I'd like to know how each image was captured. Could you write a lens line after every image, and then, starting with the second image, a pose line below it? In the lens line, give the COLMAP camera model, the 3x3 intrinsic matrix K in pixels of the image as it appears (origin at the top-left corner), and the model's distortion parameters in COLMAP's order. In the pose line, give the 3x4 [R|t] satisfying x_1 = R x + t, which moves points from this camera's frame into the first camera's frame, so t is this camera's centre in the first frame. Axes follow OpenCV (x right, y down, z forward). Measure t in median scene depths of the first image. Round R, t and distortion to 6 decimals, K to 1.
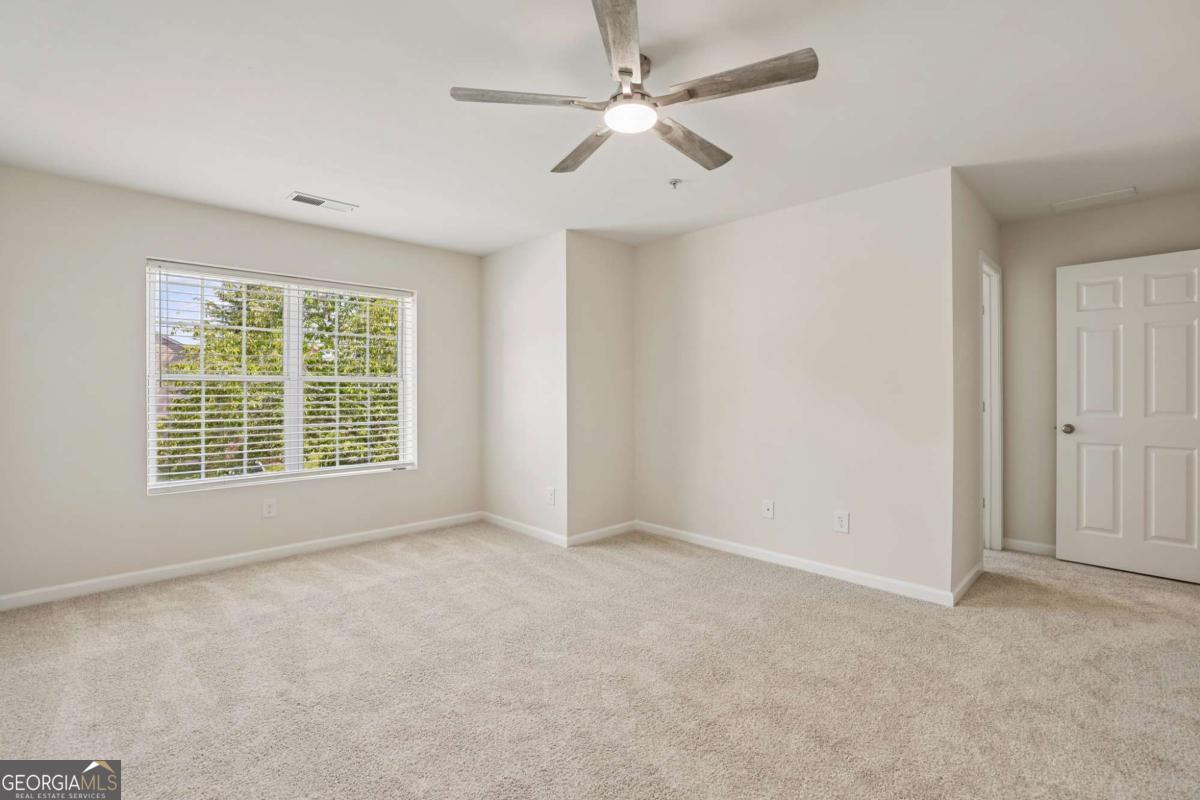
lens RADIAL K [[530.8, 0, 588.0], [0, 530.8, 388.4], [0, 0, 1]] dist [0.000316, -0.012433]
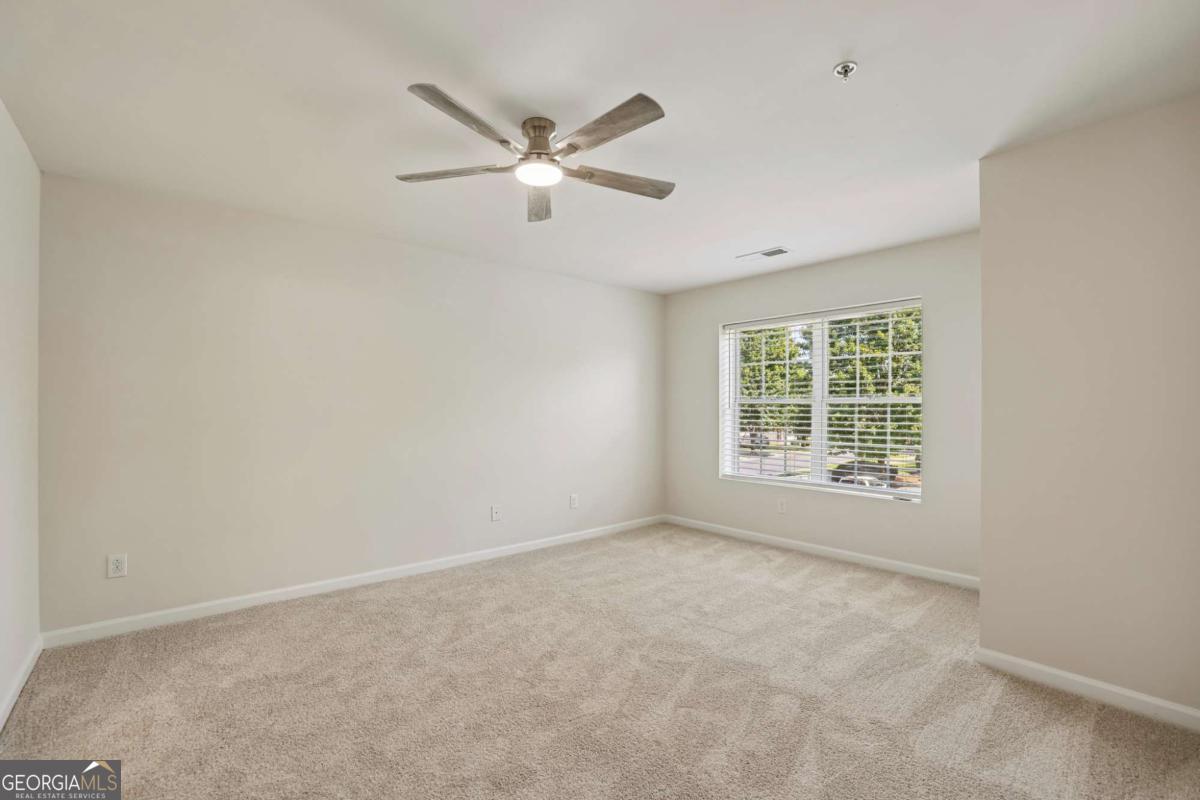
lens RADIAL K [[517.9, 0, 598.8], [0, 517.9, 406.1], [0, 0, 1]] dist [-0.050387, 0.018371]
pose [[-0.035017, -0.005522, -0.999371, 0.653952], [0.000291, 0.999985, -0.005536, -0.001179], [0.999387, -0.000484, -0.035015, 0.648837]]
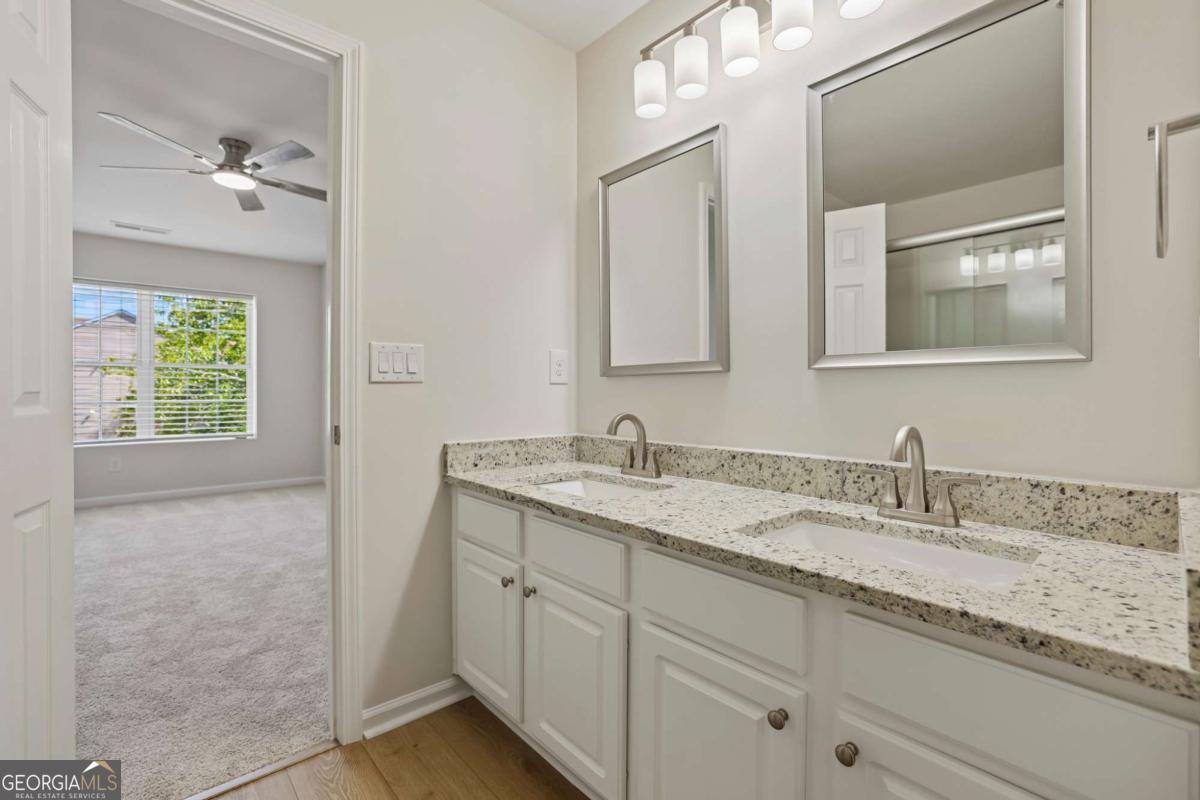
lens RADIAL K [[530.8, 0, 588.0], [0, 530.8, 388.4], [0, 0, 1]] dist [0.000316, -0.012433]
pose [[0.999112, 0.000543, -0.042133, 0.638943], [-0.000219, 0.999970, 0.007688, 0.034029], [0.042136, -0.007672, 0.999082, -0.244971]]
